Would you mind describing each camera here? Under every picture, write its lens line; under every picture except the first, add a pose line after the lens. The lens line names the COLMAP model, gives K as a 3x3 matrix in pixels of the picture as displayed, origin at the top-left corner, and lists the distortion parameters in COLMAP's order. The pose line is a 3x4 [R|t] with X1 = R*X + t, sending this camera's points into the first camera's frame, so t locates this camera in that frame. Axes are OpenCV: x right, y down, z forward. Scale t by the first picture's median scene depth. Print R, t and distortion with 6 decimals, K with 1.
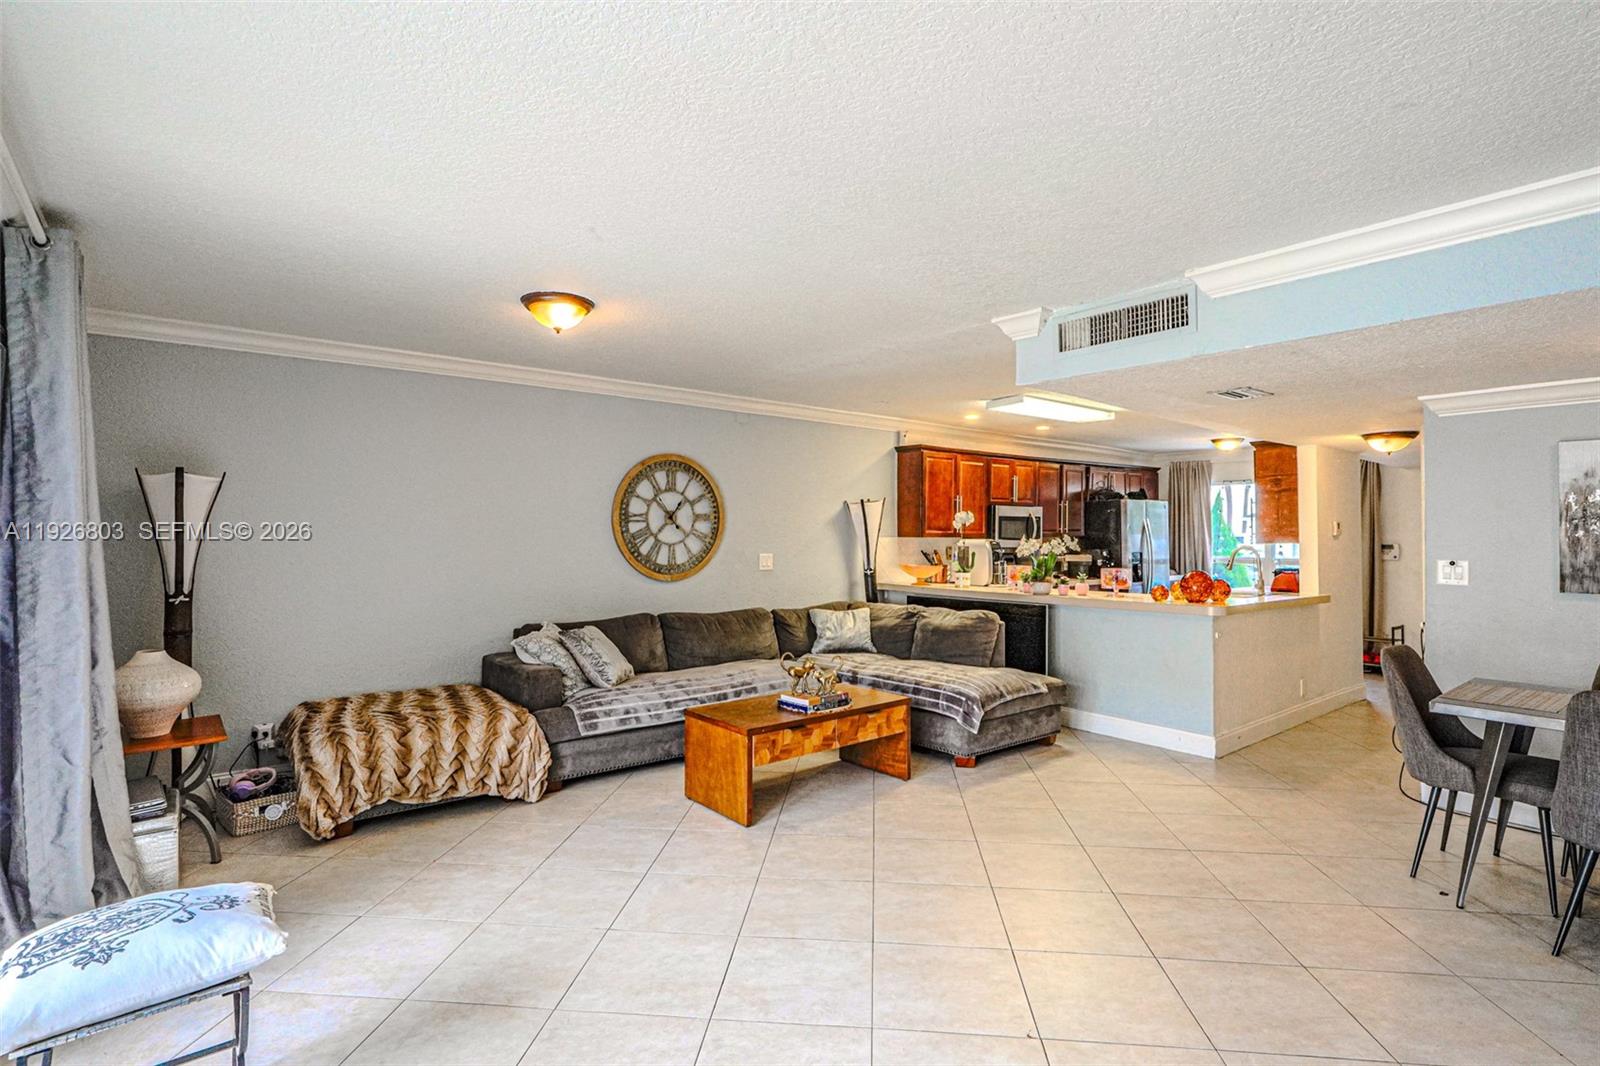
lens RADIAL K [[776.0, 0, 797.2], [0, 776.0, 527.3], [0, 0, 1]] dist [-0.002486, -0.000394]
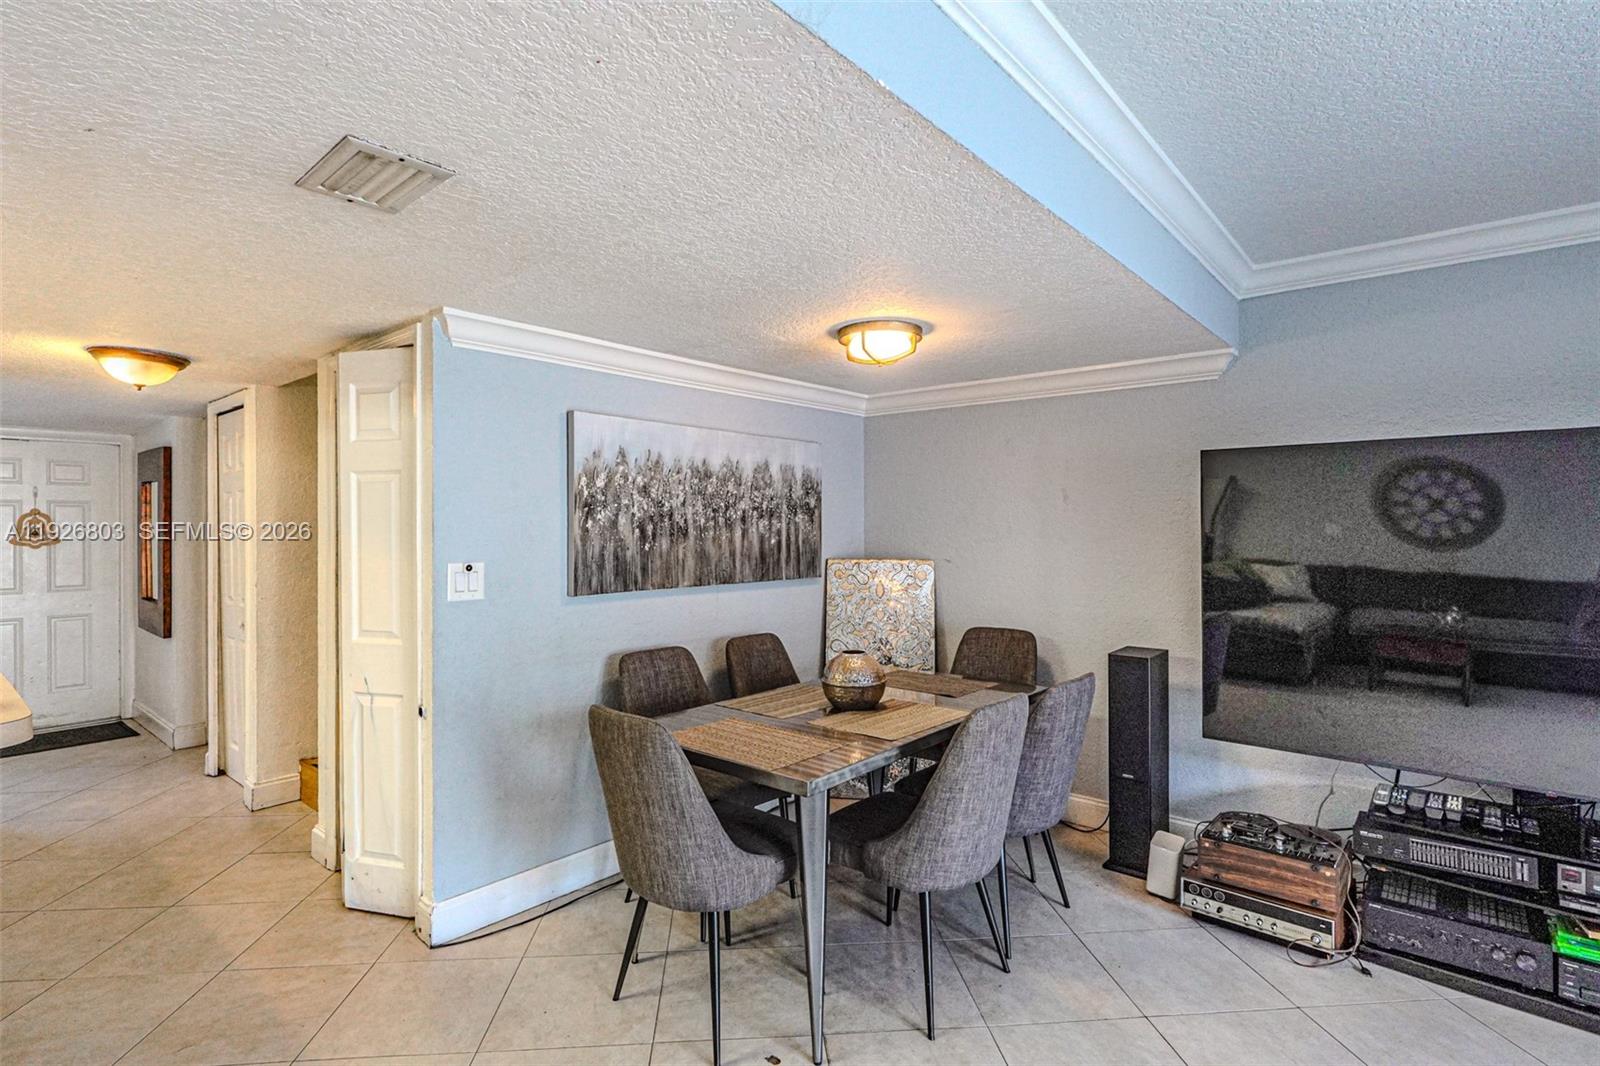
lens RADIAL K [[776.0, 0, 797.2], [0, 776.0, 527.3], [0, 0, 1]] dist [-0.002486, -0.000394]
pose [[-0.178886, -0.002796, 0.983866, 0.146954], [-0.006952, 0.999975, 0.001578, 0.008507], [-0.983845, -0.006558, -0.178901, 0.929178]]
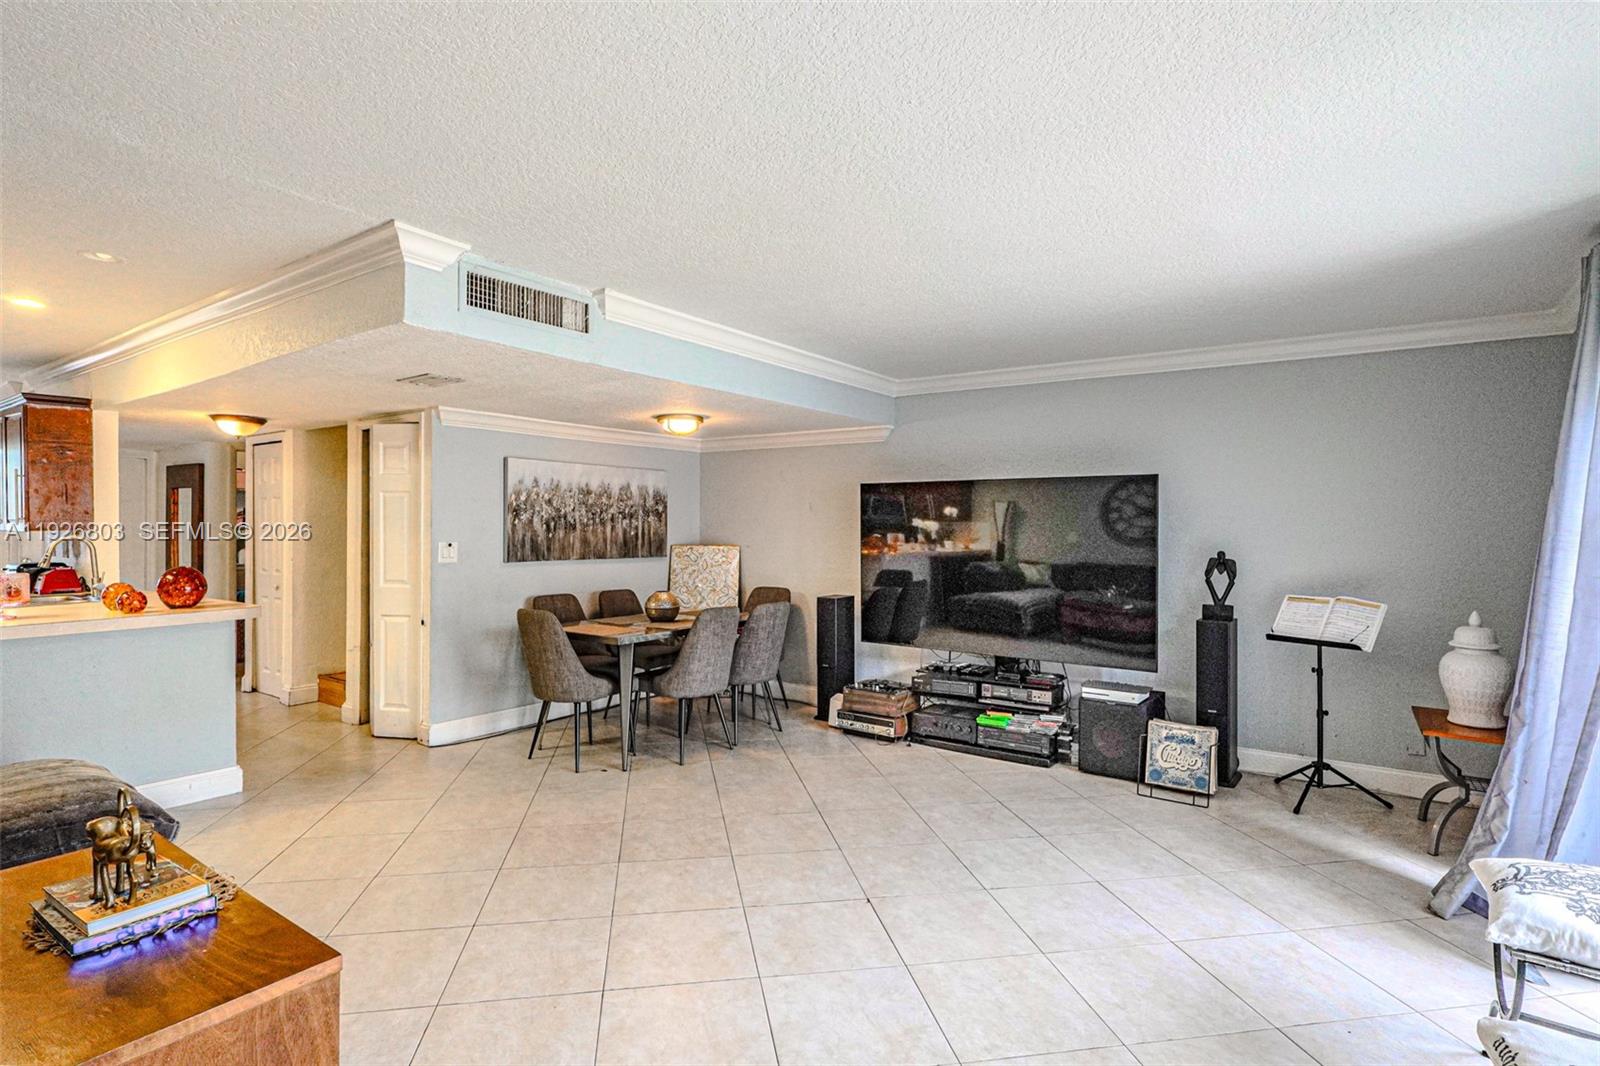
lens RADIAL K [[797.2, 0, 794.8], [0, 797.2, 523.6], [0, 0, 1]] dist [-0.002215, -0.000326]
pose [[-0.262851, -0.000194, 0.964836, -0.587173], [-0.013597, 0.999901, -0.003503, 0.009764], [-0.964741, -0.014040, -0.262828, 0.887891]]
